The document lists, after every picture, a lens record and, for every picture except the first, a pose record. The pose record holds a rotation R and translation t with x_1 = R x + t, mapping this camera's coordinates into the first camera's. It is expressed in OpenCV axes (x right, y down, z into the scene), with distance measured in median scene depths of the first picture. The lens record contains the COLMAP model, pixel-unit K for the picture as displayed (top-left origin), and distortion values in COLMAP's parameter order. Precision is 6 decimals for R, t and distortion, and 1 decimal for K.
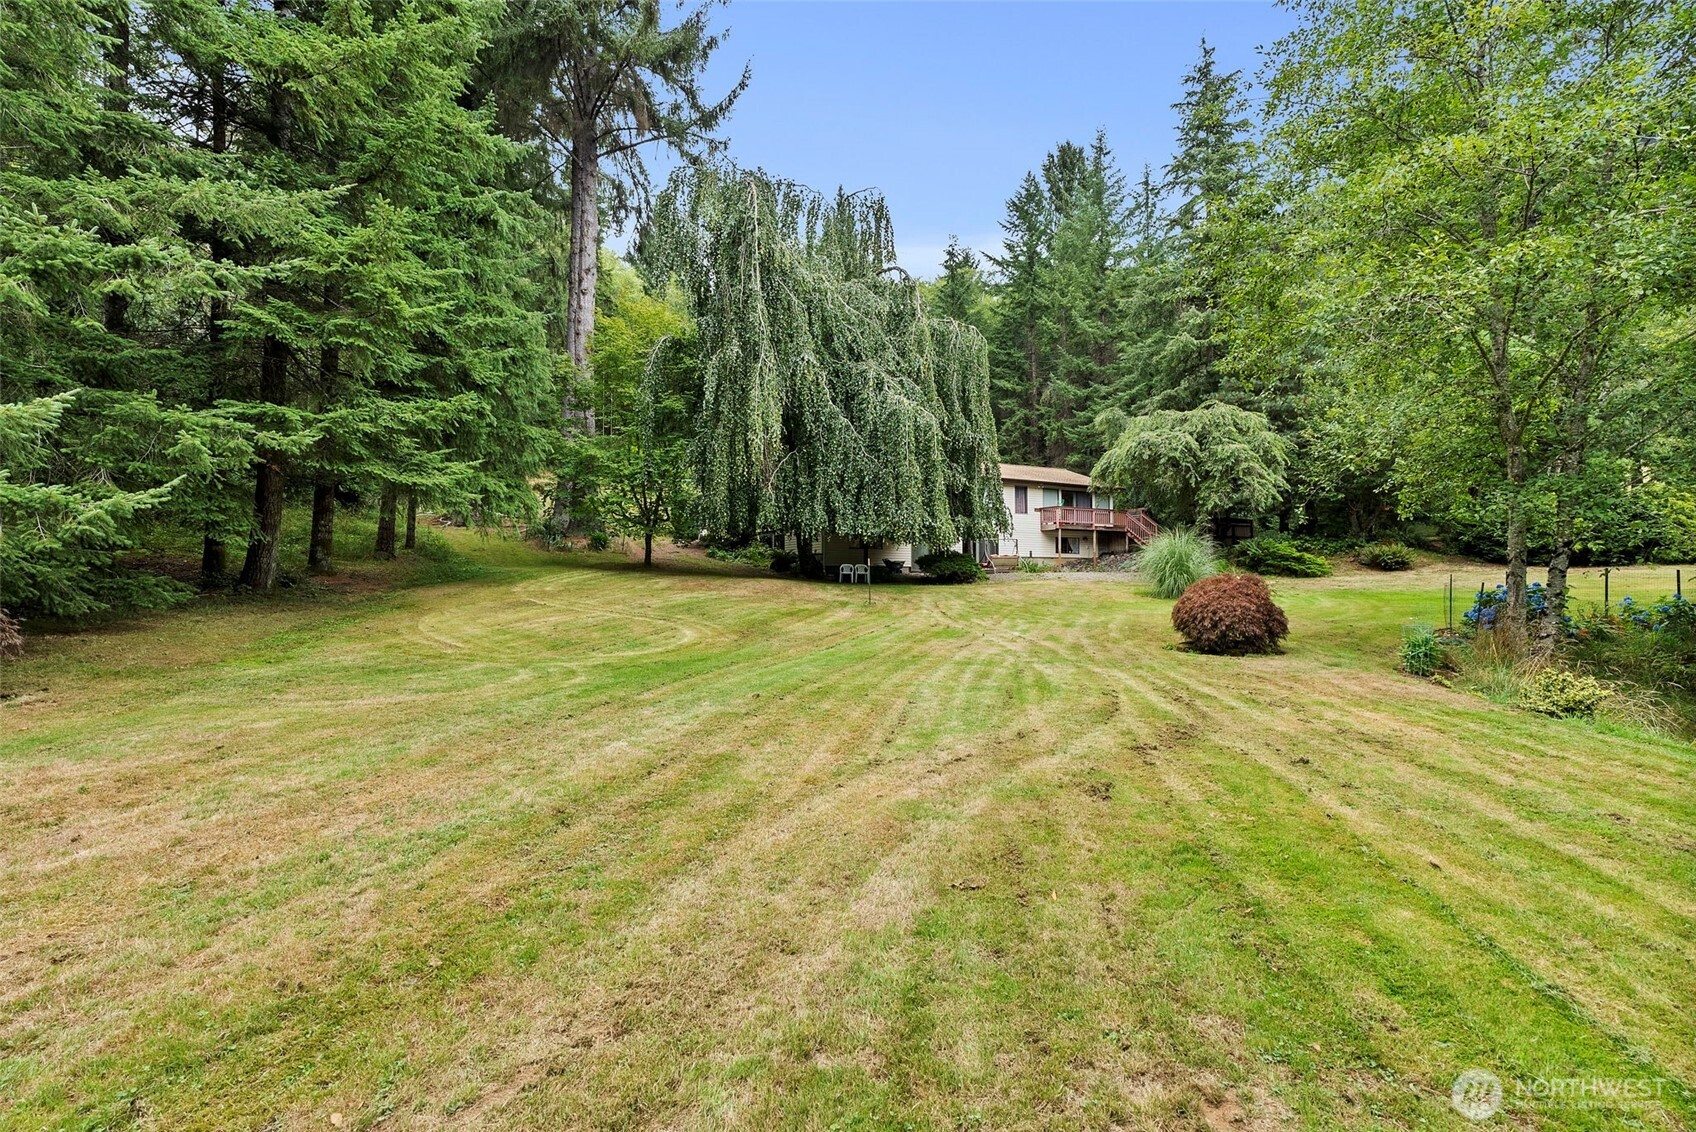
lens RADIAL K [[765.2, 0, 849.7], [0, 765.2, 561.9], [0, 0, 1]] dist [-0.009624, 0.004290]
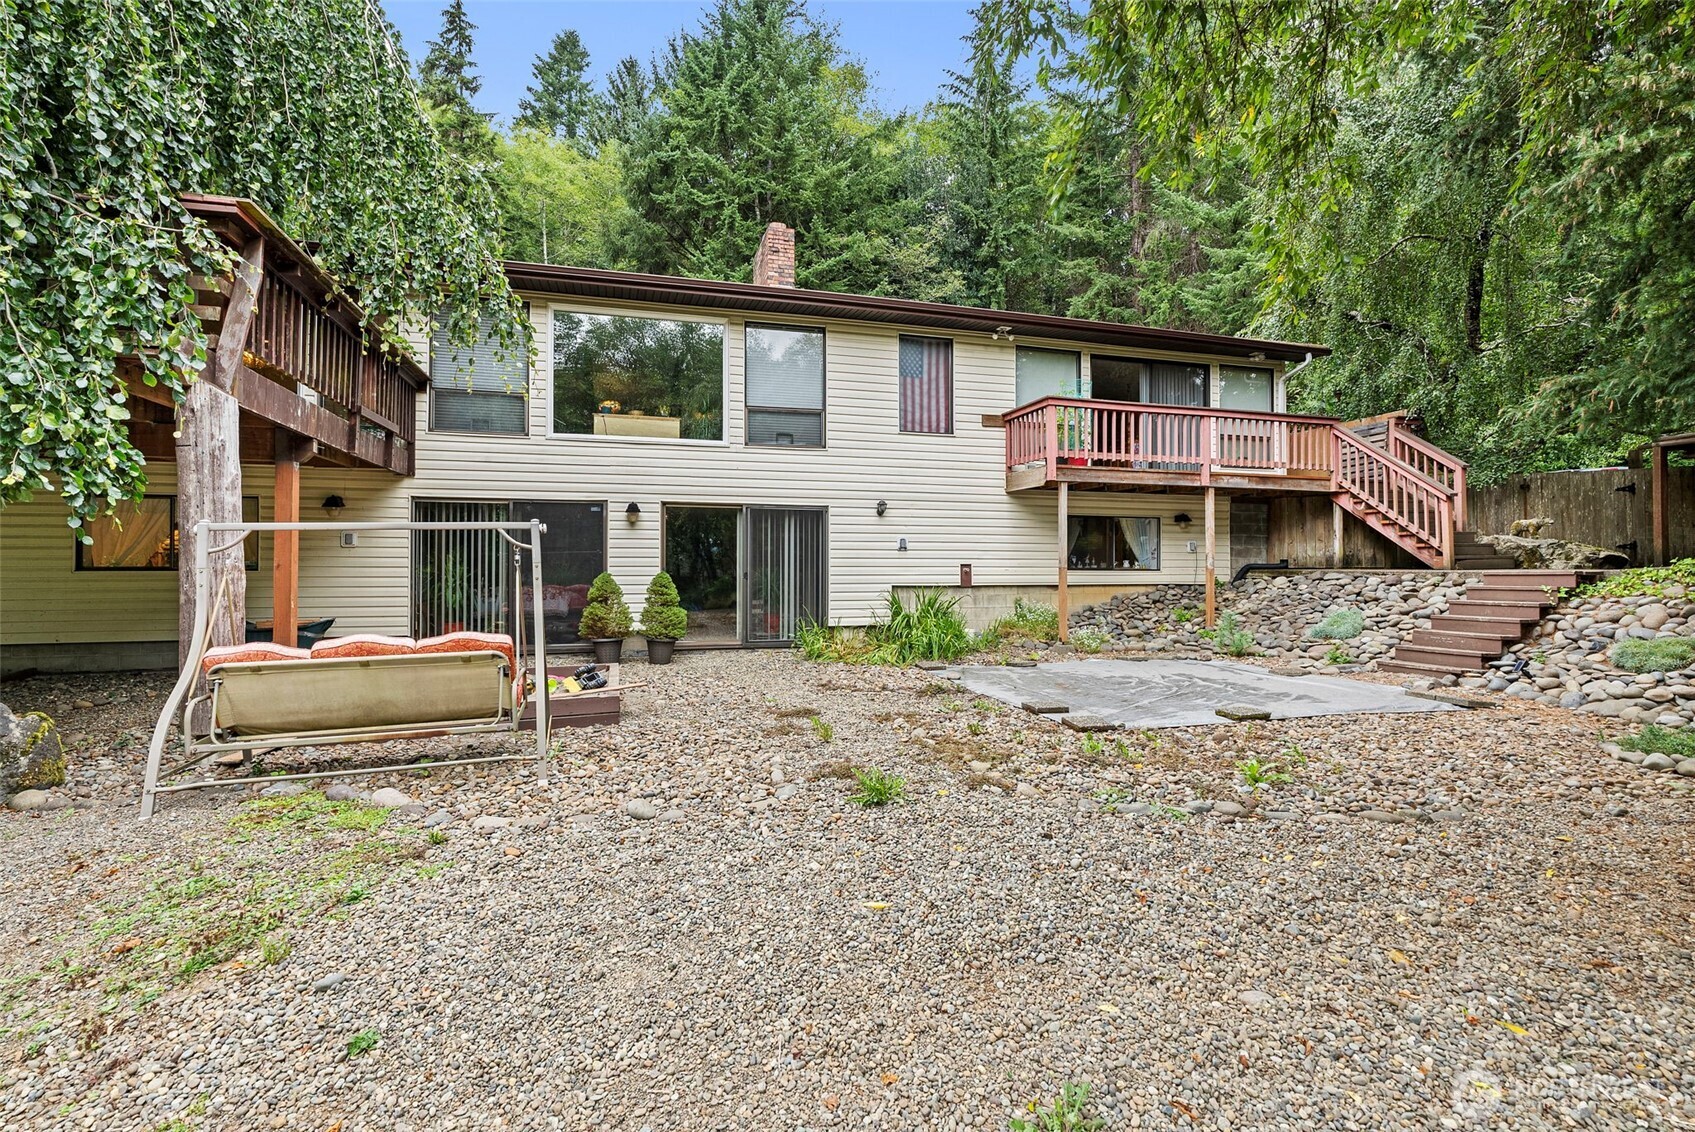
lens RADIAL K [[764.7, 0, 849.2], [0, 764.7, 561.9], [0, 0, 1]] dist [-0.009624, 0.004290]
pose [[0.978059, -0.004486, -0.208281, 0.247564], [0.007163, 0.999901, 0.012099, -0.018327], [0.208206, -0.013326, 0.977994, 0.694119]]
